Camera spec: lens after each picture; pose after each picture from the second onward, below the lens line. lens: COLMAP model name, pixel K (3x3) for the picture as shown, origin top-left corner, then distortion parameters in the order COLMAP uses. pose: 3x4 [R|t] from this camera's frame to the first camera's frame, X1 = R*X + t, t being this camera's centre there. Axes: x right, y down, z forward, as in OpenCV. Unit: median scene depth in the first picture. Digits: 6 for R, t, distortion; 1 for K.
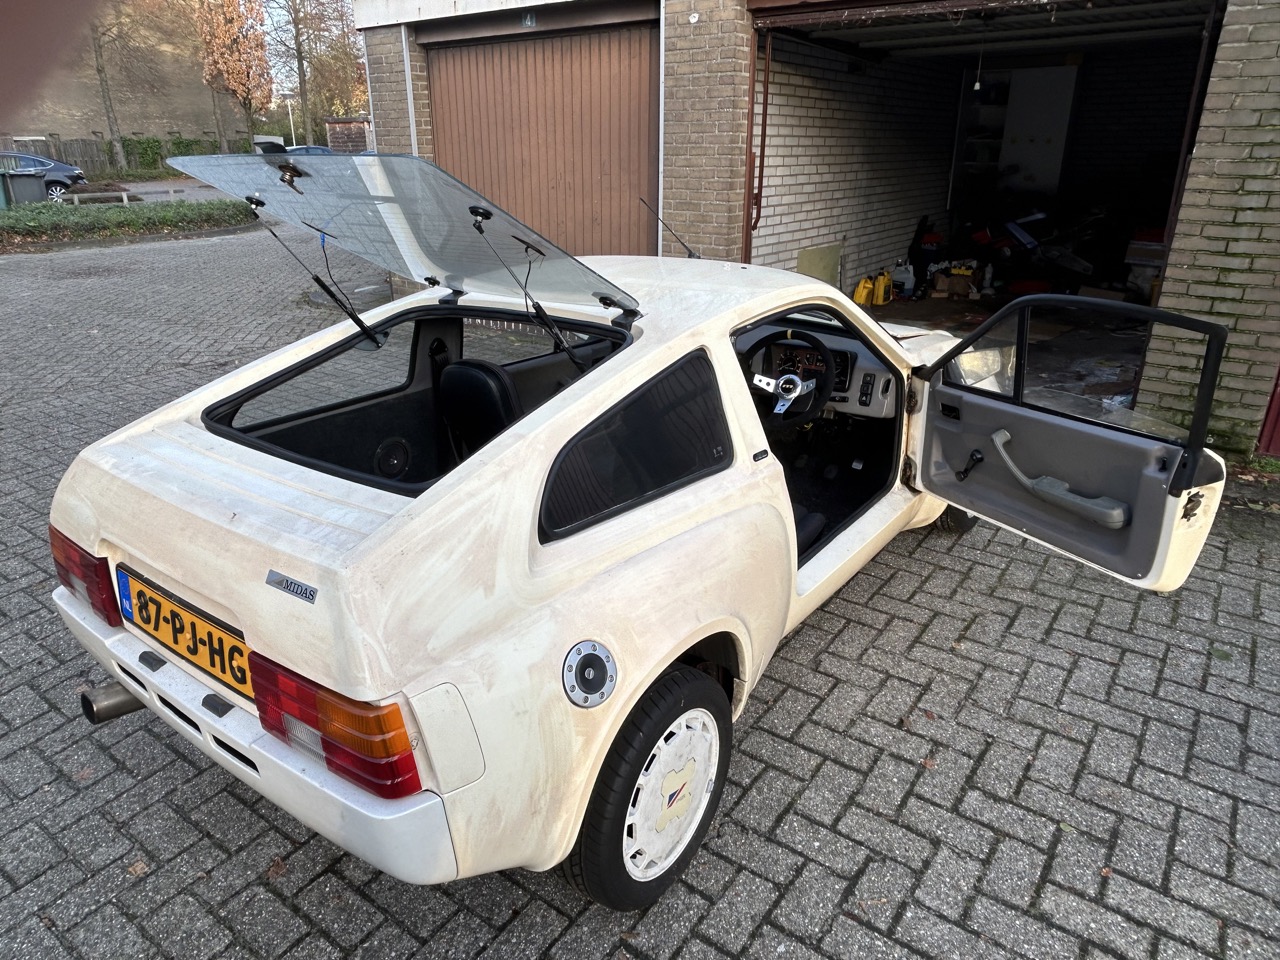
lens RADIAL K [[868.9, 0, 638.3], [0, 868.9, 476.4], [0, 0, 1]] dist [-0.008227, -0.003498]
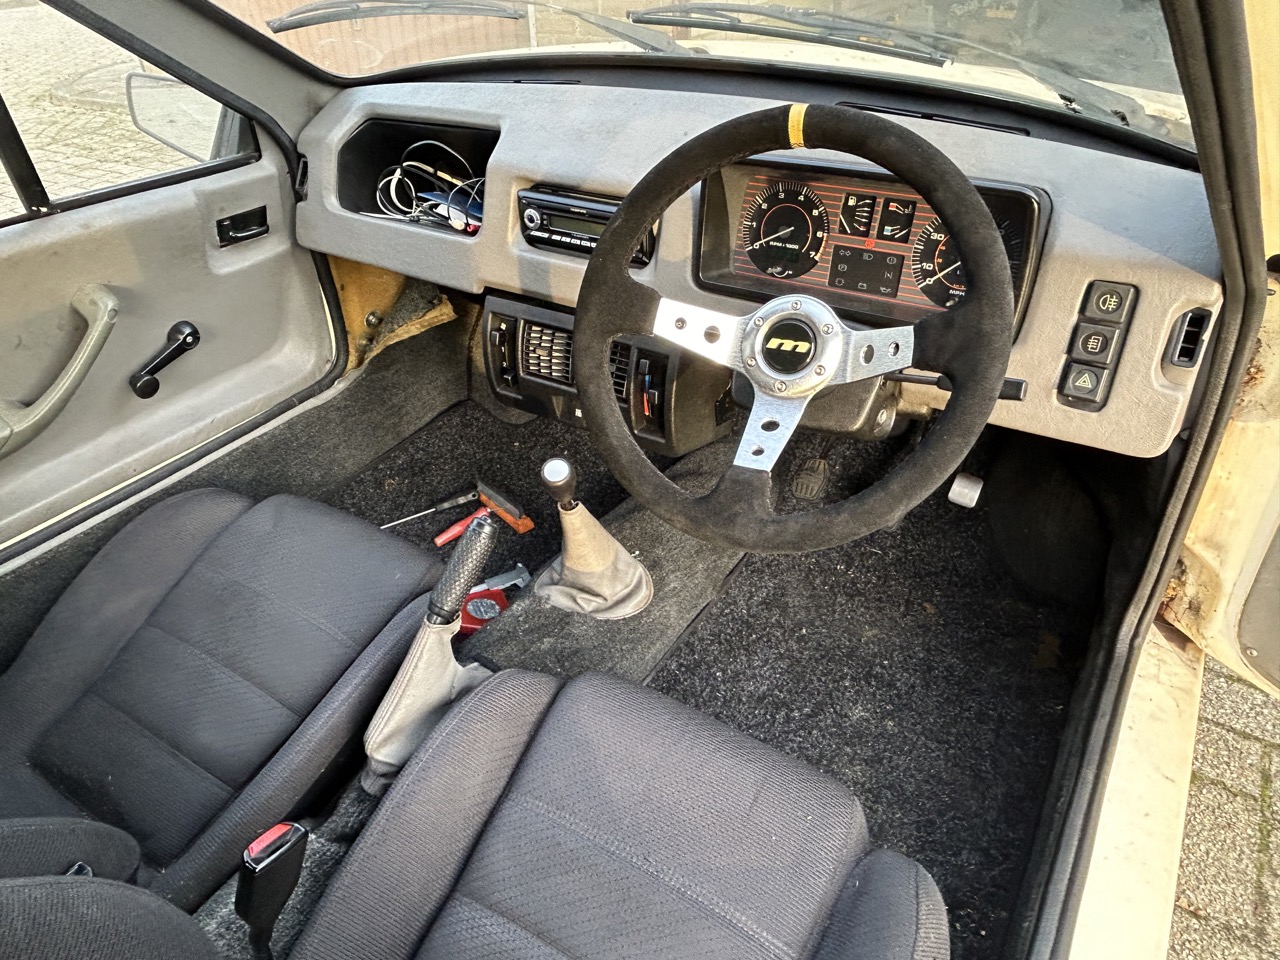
lens RADIAL K [[868.9, 0, 639.0], [0, 868.9, 483.6], [0, 0, 1]] dist [-0.008227, -0.003498]
pose [[0.998008, -0.051765, 0.036067, 0.117615], [0.042109, 0.972229, 0.230211, -0.124649], [-0.046982, -0.228234, 0.972472, 0.748238]]
